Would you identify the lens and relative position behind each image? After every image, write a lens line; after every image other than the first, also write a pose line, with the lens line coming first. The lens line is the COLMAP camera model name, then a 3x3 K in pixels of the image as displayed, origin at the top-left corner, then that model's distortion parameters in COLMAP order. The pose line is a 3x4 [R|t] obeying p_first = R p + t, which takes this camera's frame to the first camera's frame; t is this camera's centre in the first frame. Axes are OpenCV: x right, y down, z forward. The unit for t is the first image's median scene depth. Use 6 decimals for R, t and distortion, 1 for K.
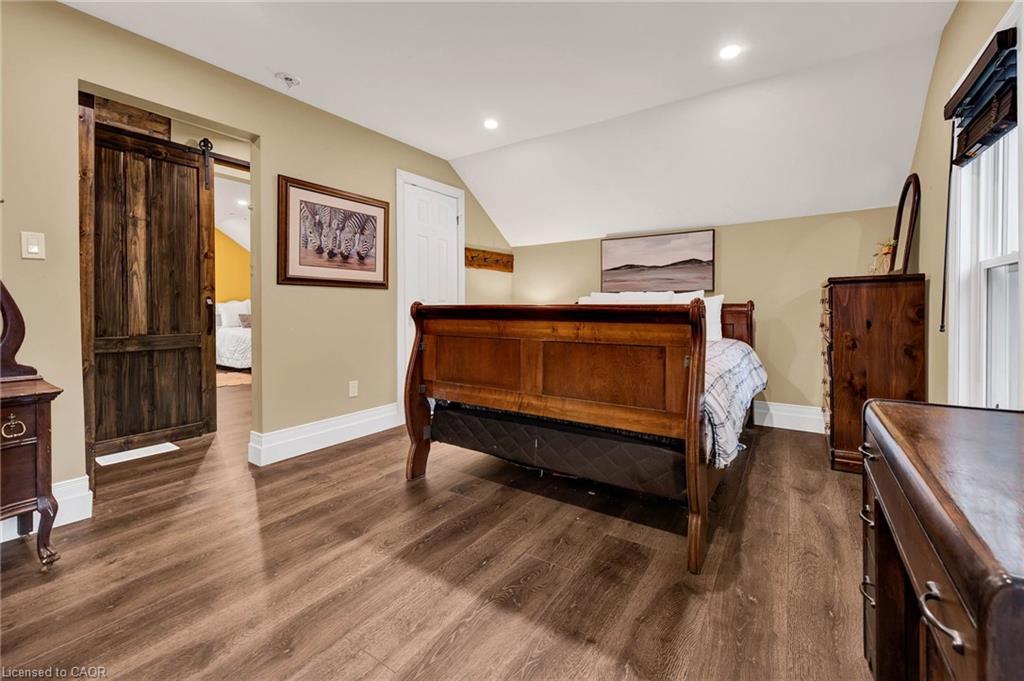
lens RADIAL K [[417.5, 0, 528.7], [0, 417.5, 307.8], [0, 0, 1]] dist [0.004112, 0.000599]
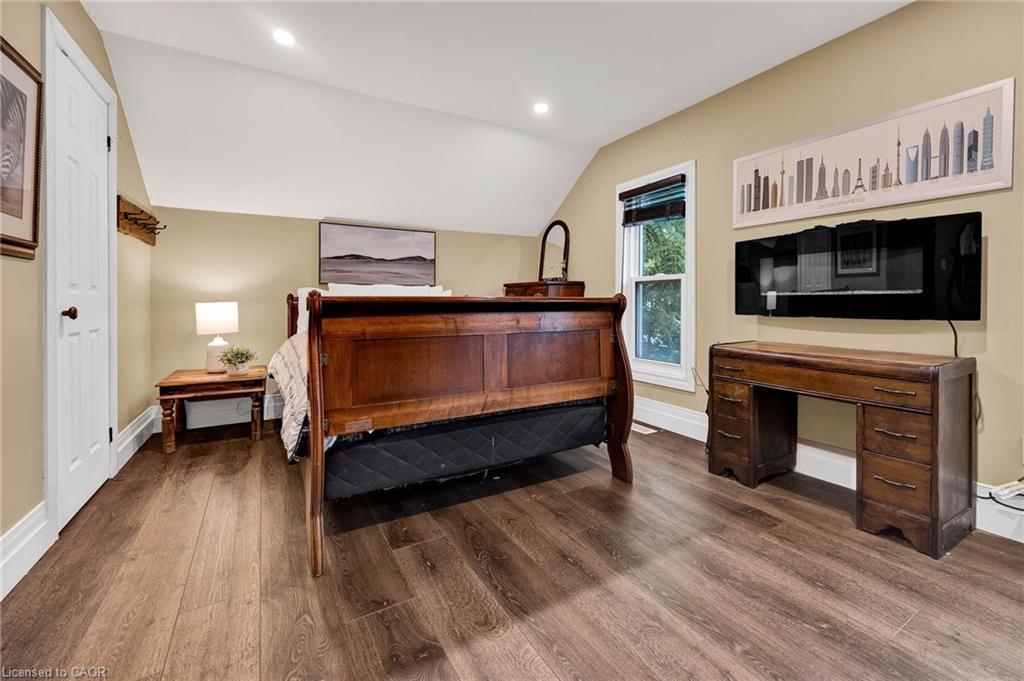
lens RADIAL K [[417.5, 0, 502.4], [0, 417.5, 302.3], [0, 0, 1]] dist [0.004112, 0.000599]
pose [[0.467704, -0.000682, 0.883885, -0.810506], [0.000987, 0.999999, 0.000249, 0.004574], [-0.883885, 0.000756, 0.467704, 0.527995]]
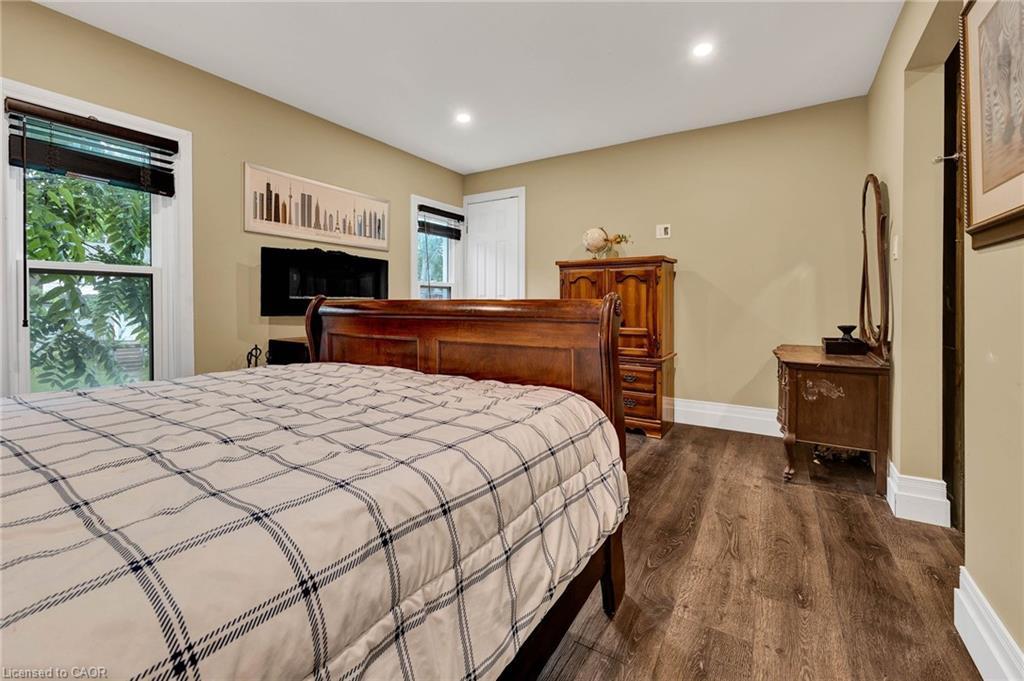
lens RADIAL K [[417.5, 0, 526.3], [0, 417.5, 306.3], [0, 0, 1]] dist [0.004112, 0.000599]
pose [[-0.999701, 0.006046, -0.023690, -0.119383], [0.005838, 0.999944, 0.008807, 0.002569], [0.023742, 0.008666, -0.999681, 1.896379]]
